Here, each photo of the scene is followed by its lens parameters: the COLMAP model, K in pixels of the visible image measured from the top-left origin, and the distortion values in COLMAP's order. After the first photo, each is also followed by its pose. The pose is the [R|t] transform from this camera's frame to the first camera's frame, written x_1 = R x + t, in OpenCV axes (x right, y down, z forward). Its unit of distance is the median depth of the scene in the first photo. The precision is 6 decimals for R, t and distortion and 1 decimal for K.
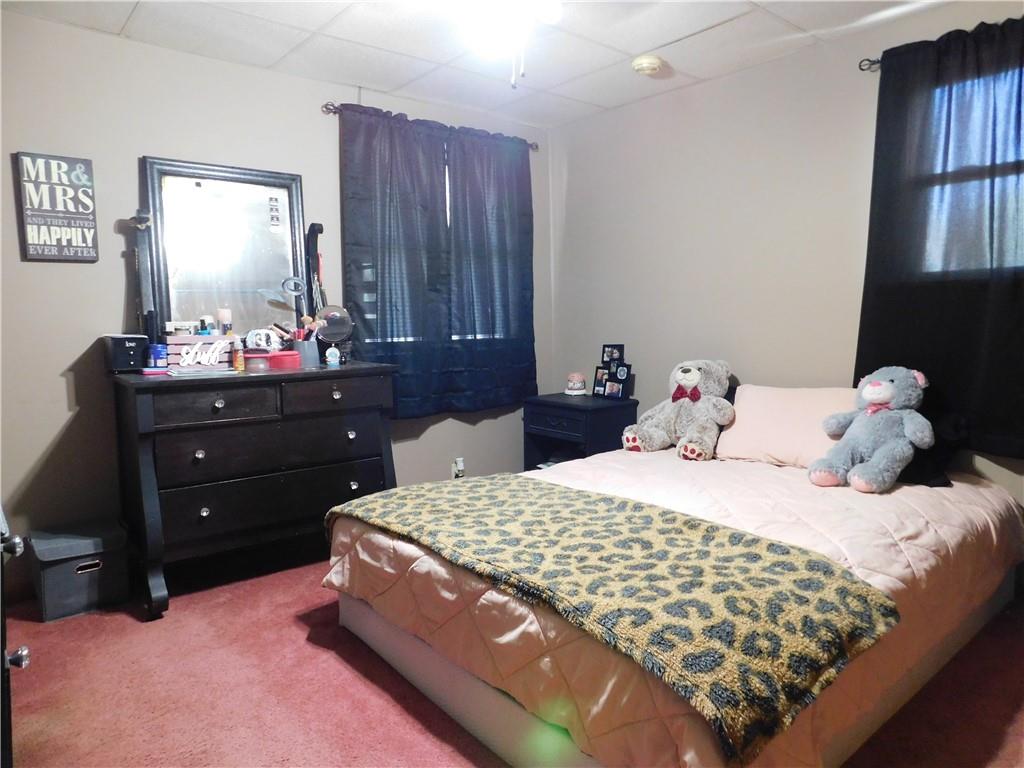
lens RADIAL K [[669.1, 0, 513.0], [0, 669.1, 386.5], [0, 0, 1]] dist [-0.069593, 0.046429]
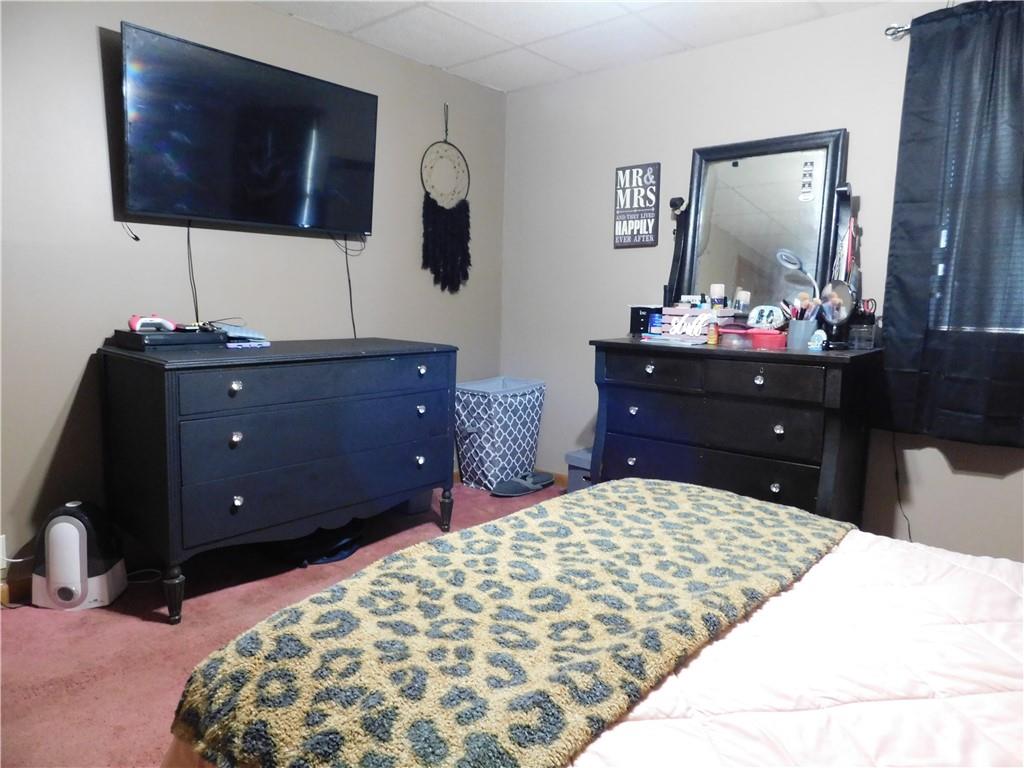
lens RADIAL K [[669.1, 0, 515.4], [0, 669.1, 380.9], [0, 0, 1]] dist [-0.069593, 0.046429]
pose [[0.162243, 0.131079, -0.978006, 0.609211], [-0.117038, 0.986697, 0.112828, -0.053111], [0.979785, 0.096159, 0.175426, 0.583695]]
